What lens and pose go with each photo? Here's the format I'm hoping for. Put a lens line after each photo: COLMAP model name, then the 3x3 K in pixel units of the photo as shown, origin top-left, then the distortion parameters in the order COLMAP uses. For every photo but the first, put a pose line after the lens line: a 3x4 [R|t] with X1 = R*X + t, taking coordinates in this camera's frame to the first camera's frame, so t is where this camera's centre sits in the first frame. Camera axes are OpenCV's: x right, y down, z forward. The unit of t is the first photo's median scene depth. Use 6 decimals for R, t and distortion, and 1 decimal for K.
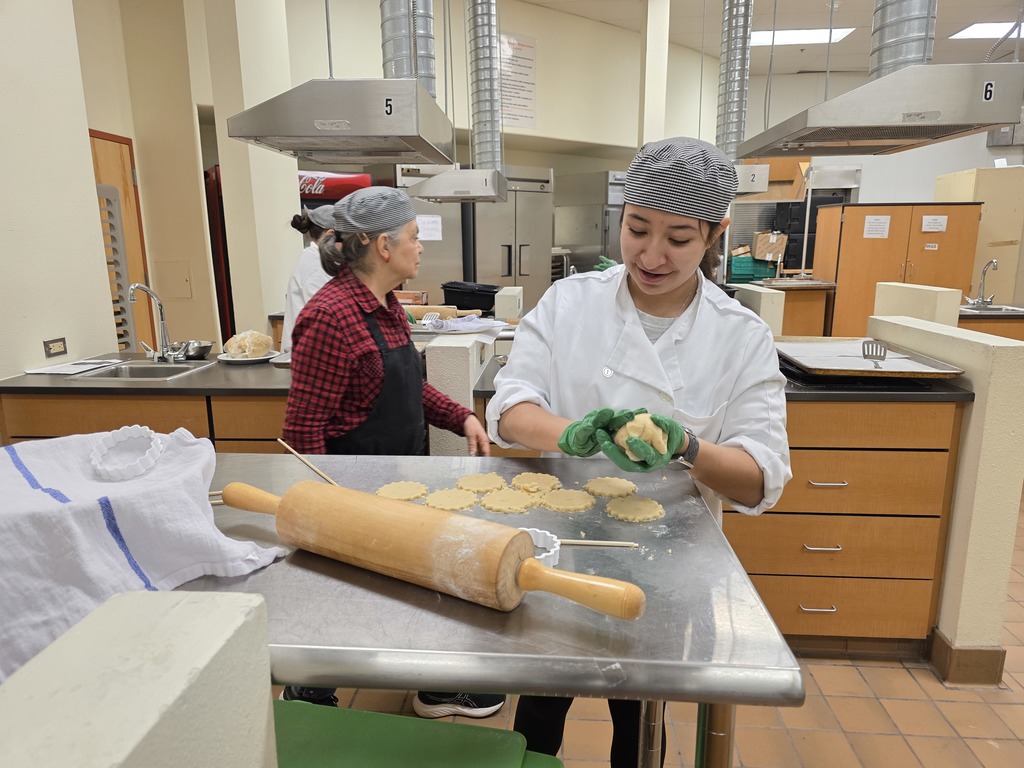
lens RADIAL K [[672.9, 0, 508.9], [0, 672.9, 384.8], [0, 0, 1]] dist [0.022967, -0.008379]
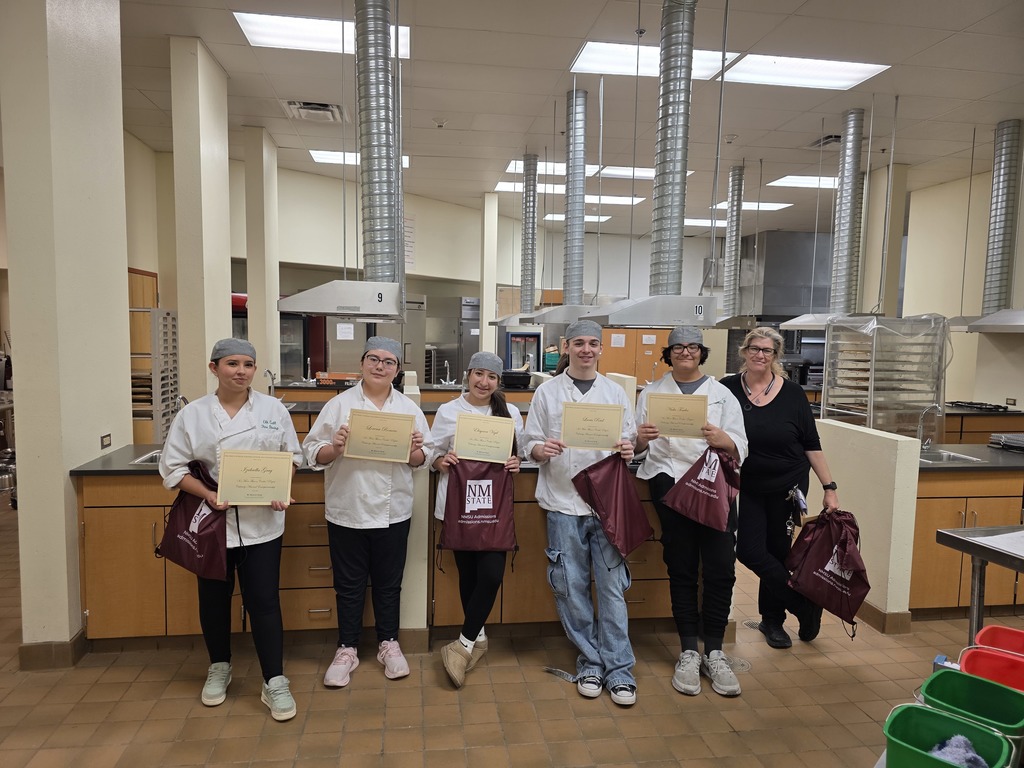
lens RADIAL K [[672.9, 0, 512.3], [0, 672.9, 383.5], [0, 0, 1]] dist [0.022967, -0.008379]
pose [[0.976969, 0.004099, 0.213344, -0.066358], [0.025069, 0.990687, -0.133829, 0.086379], [-0.211906, 0.136095, 0.967768, -0.482247]]
